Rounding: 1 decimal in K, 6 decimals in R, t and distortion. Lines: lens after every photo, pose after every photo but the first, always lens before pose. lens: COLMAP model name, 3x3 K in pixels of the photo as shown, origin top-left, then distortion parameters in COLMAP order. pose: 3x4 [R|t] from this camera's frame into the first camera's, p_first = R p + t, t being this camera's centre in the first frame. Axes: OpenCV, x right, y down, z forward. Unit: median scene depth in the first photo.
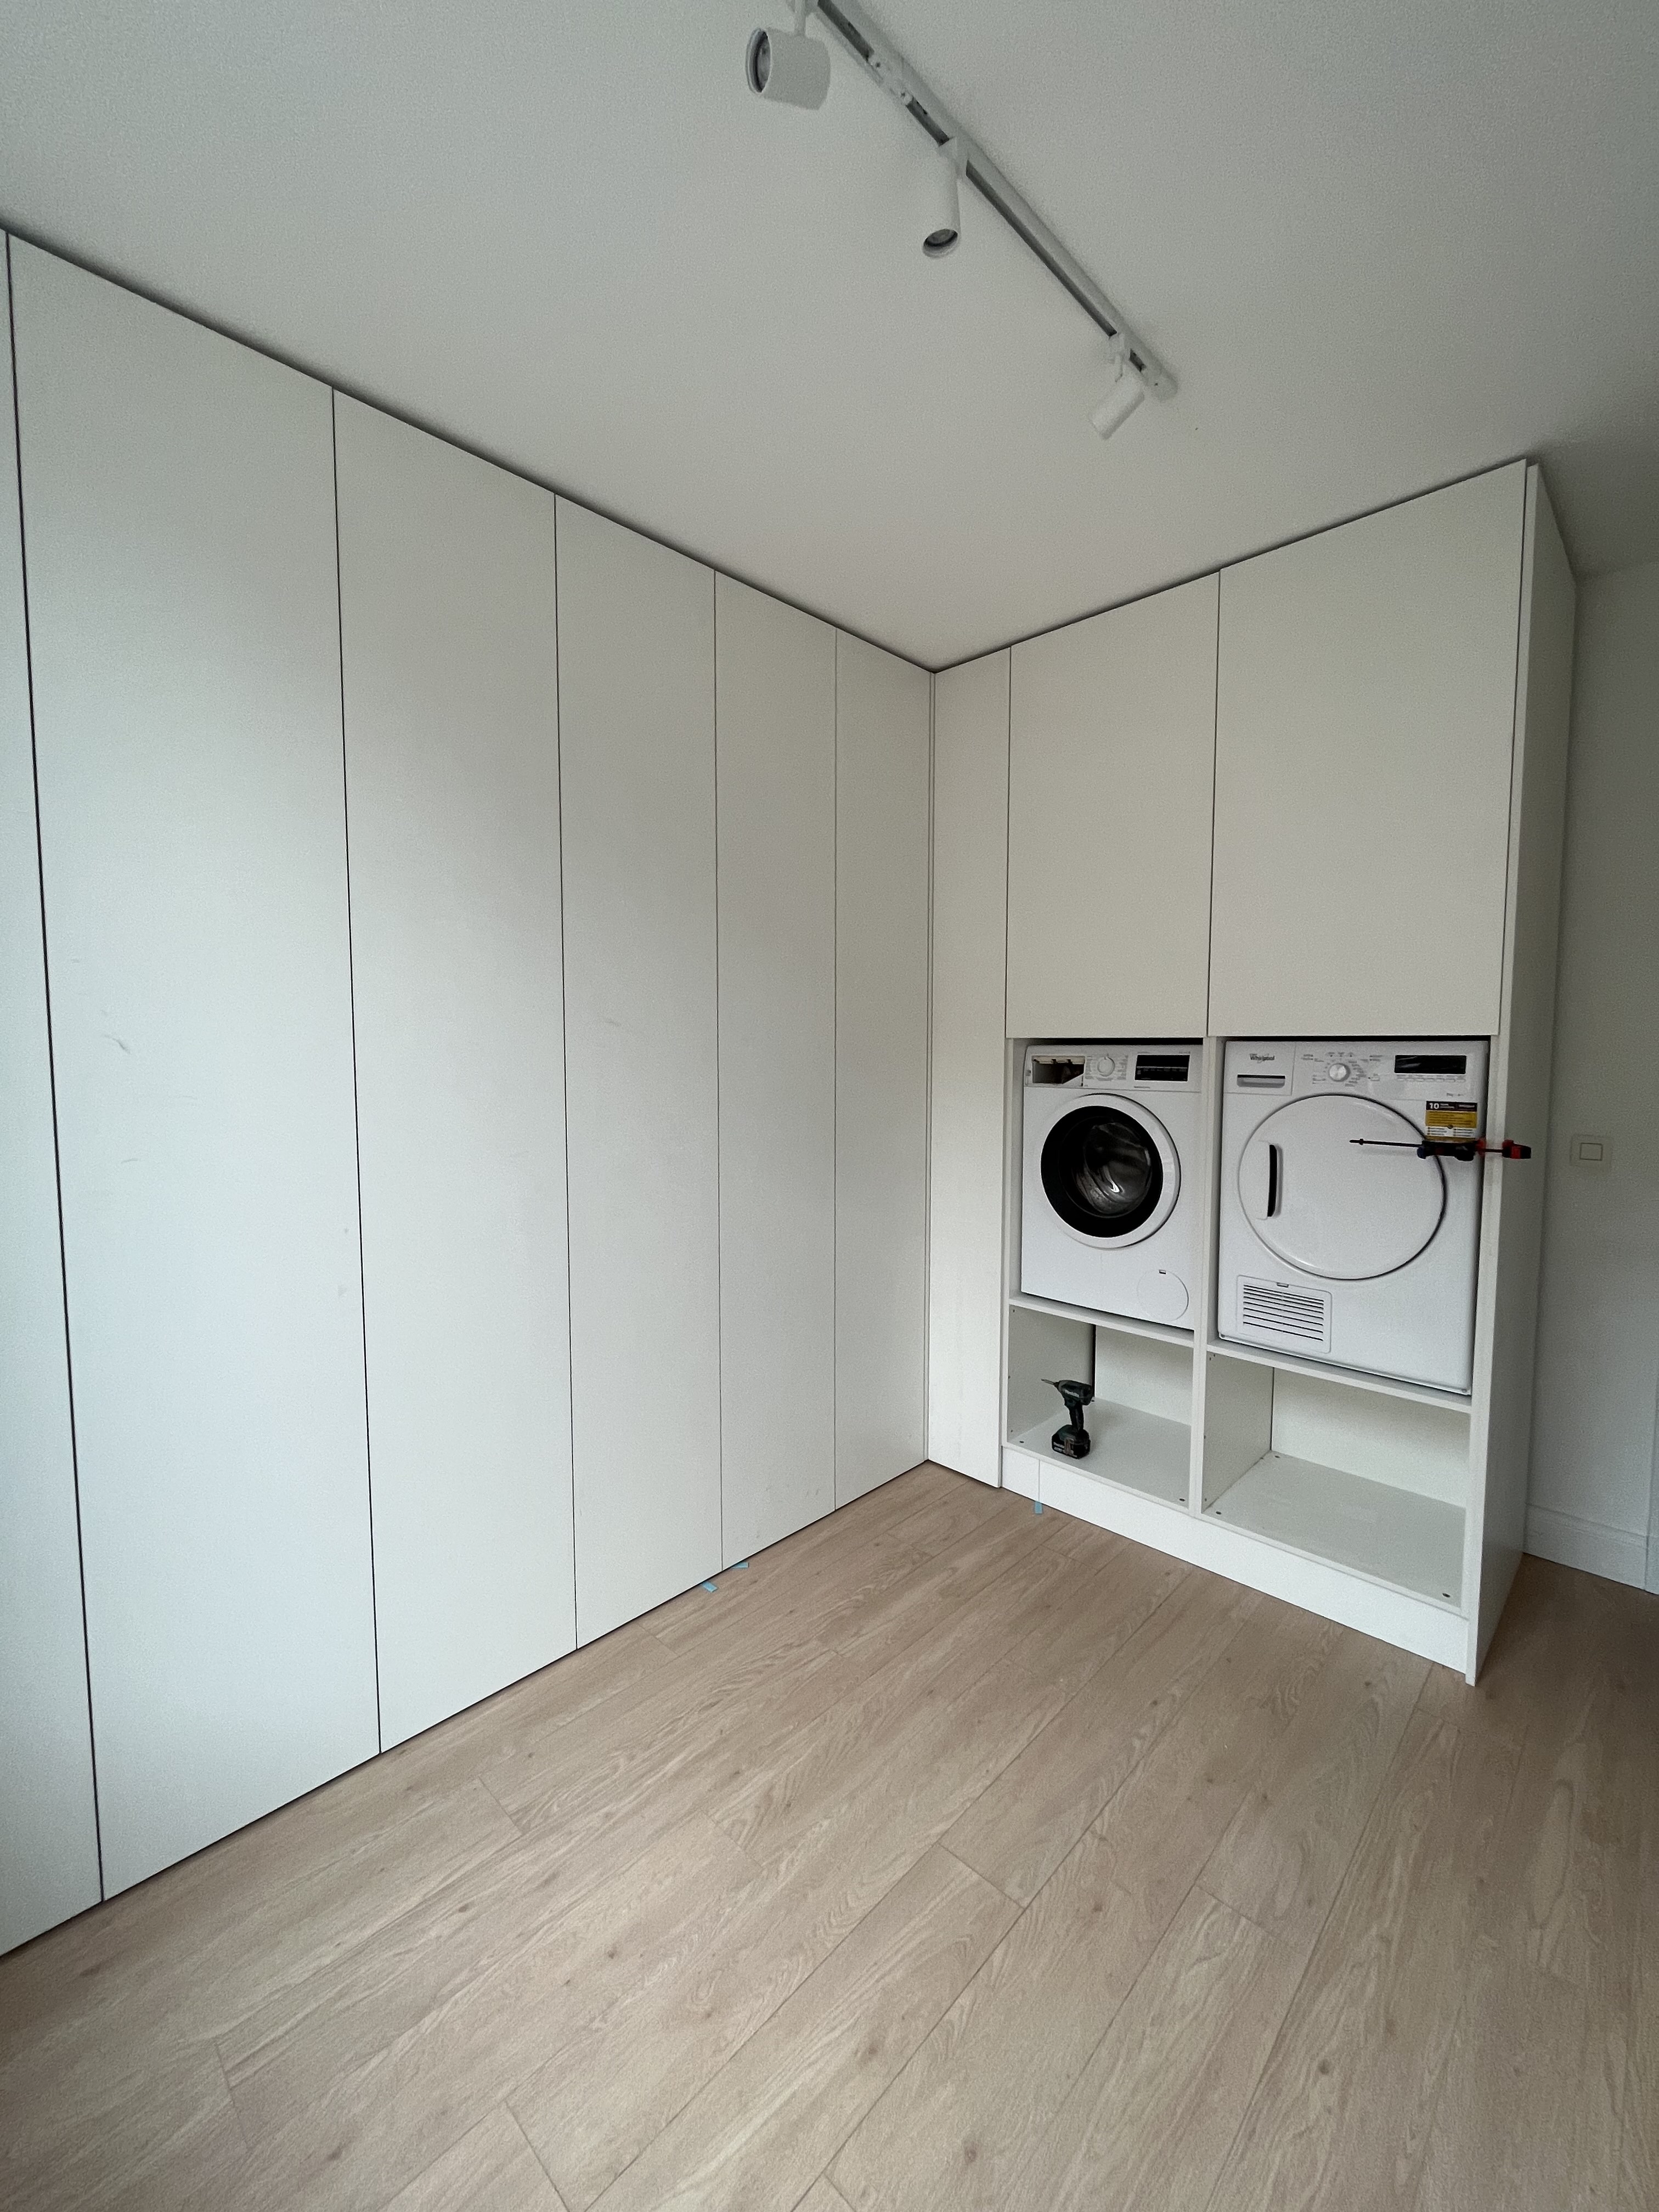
lens RADIAL K [[896.0, 0, 833.6], [0, 896.0, 1091.8], [0, 0, 1]] dist [-0.001067, -0.000247]
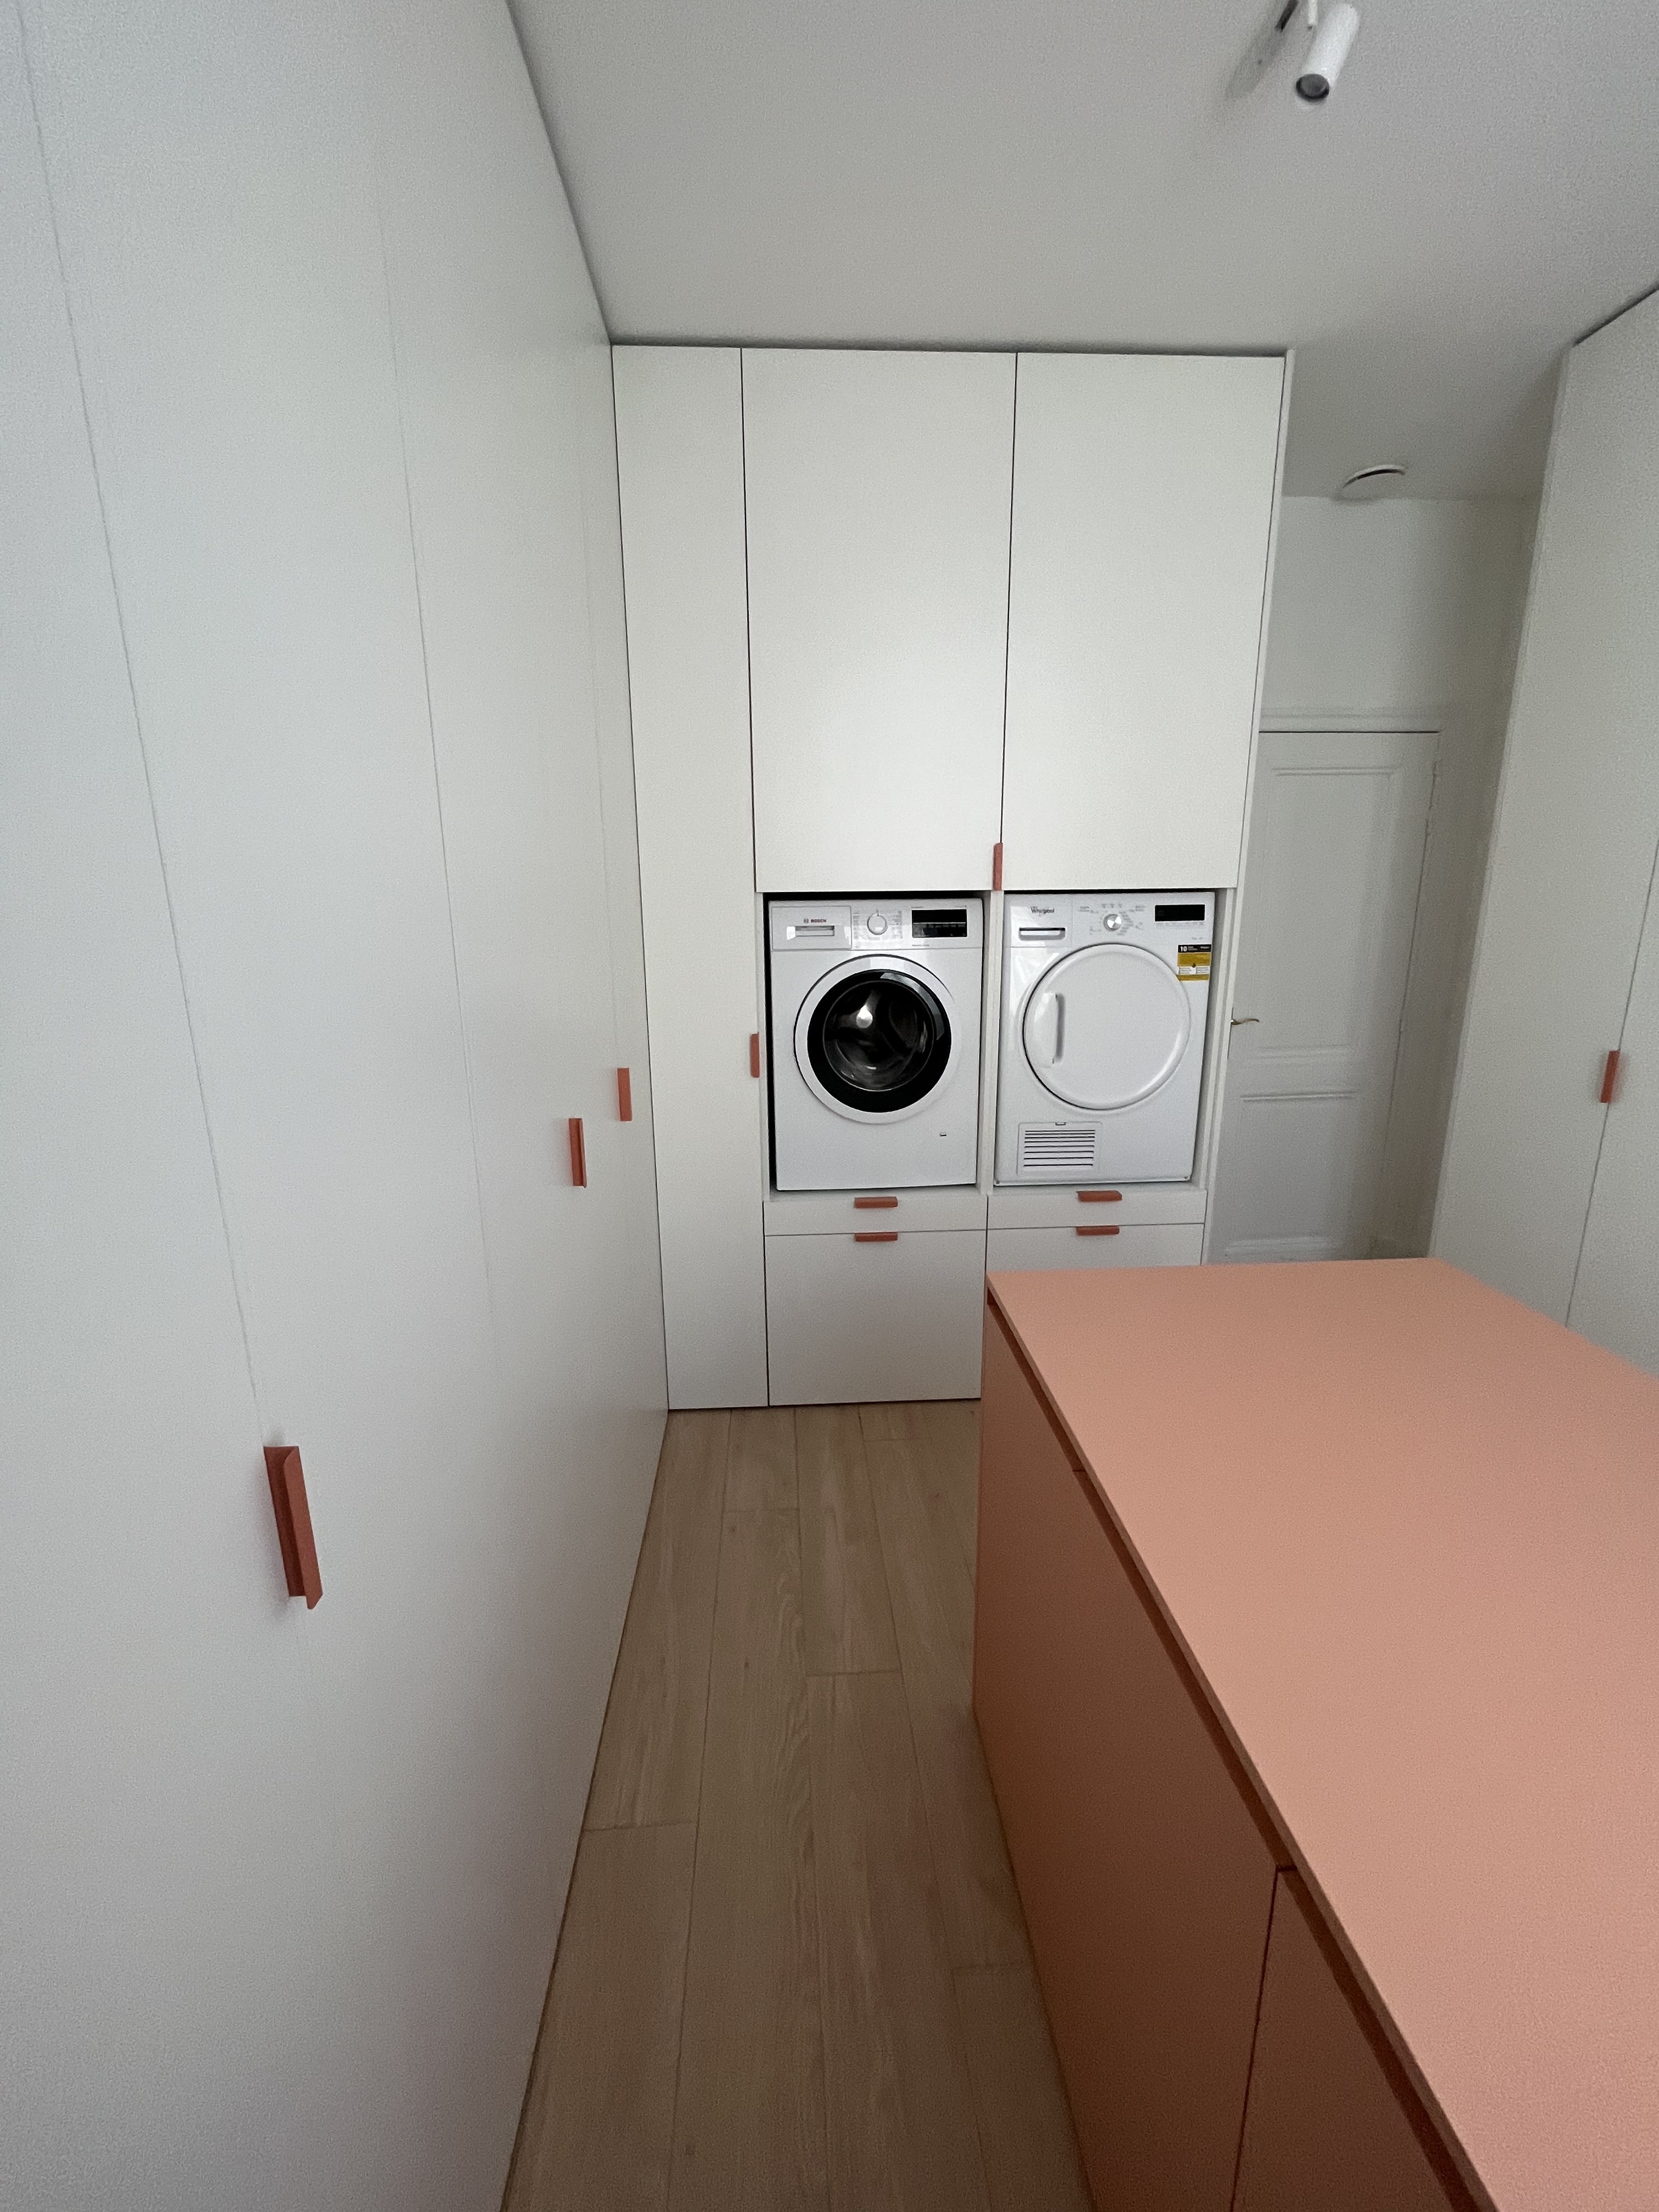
lens RADIAL K [[896.0, 0, 824.5], [0, 896.0, 1098.7], [0, 0, 1]] dist [-0.001067, -0.000247]
pose [[0.678845, -0.165808, 0.715316, -0.601555], [0.050013, 0.982350, 0.180242, -0.030993], [-0.732576, -0.086582, 0.675156, 0.620446]]
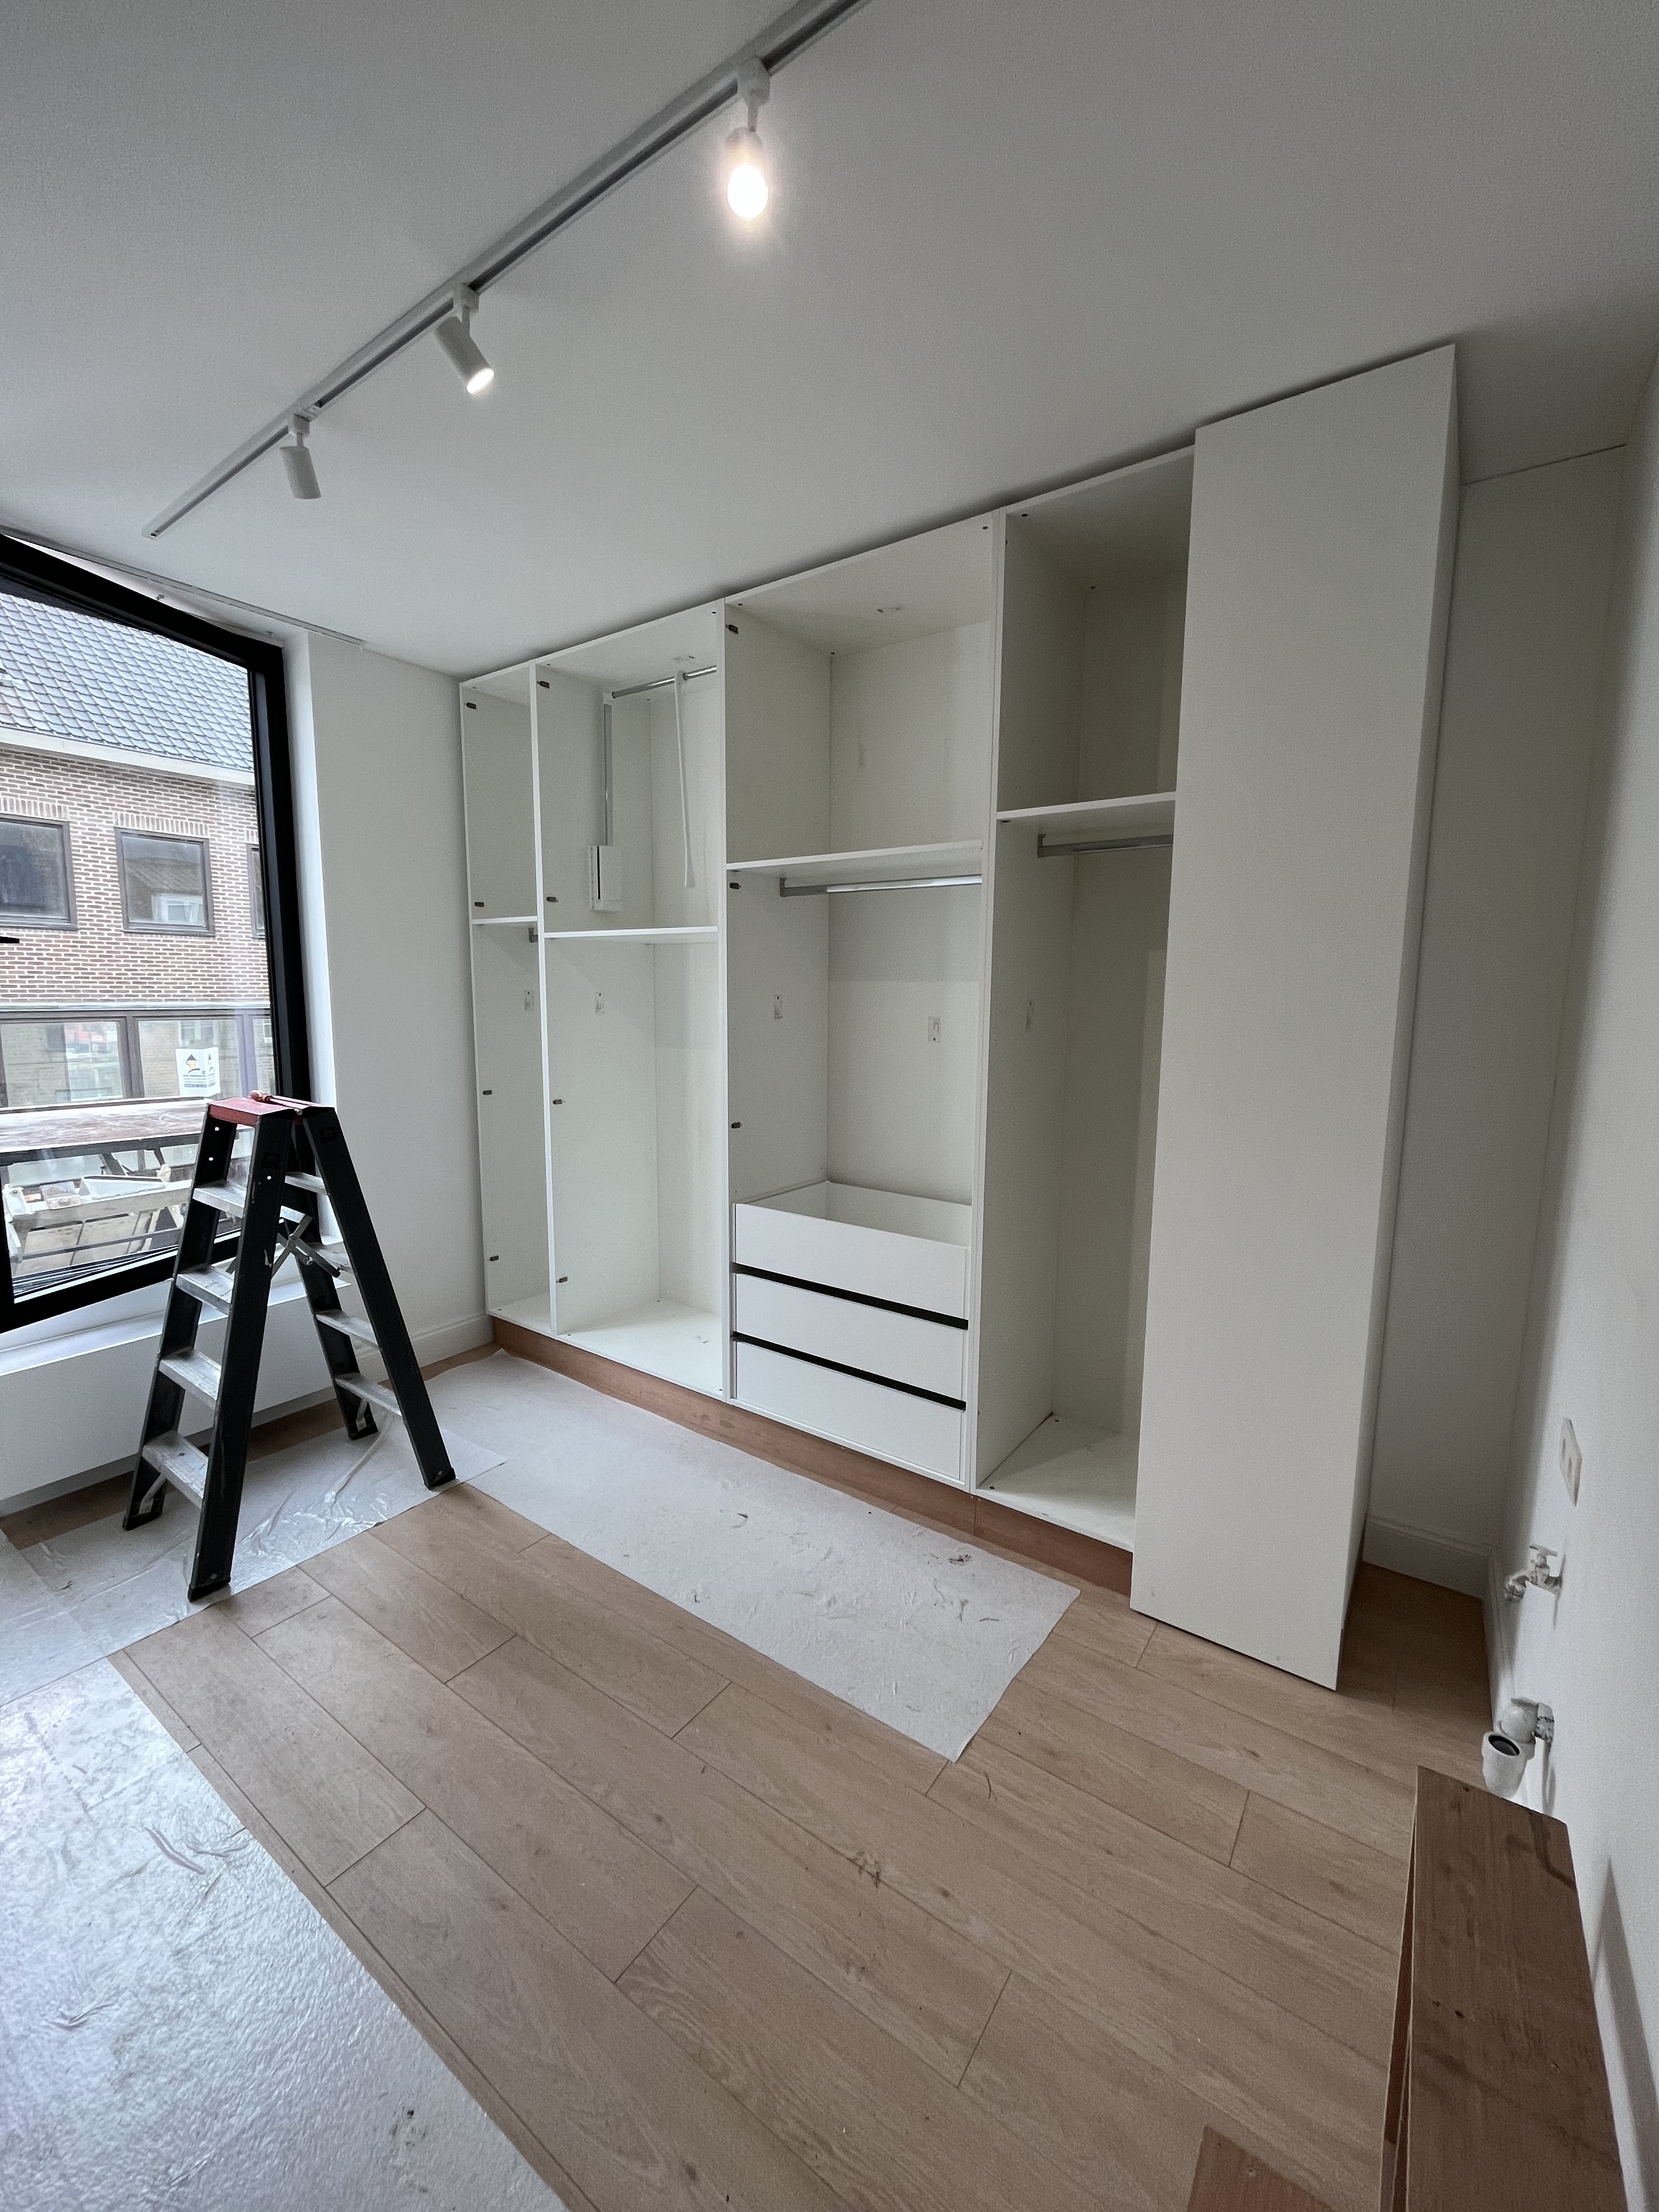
lens RADIAL K [[896.0, 0, 828.2], [0, 896.0, 1103.7], [0, 0, 1]] dist [-0.001067, -0.000247]
pose [[0.144619, 0.129193, -0.981017, 1.234232], [-0.057918, 0.990845, 0.121949, -0.090525], [0.987791, 0.039183, 0.150778, 1.119121]]
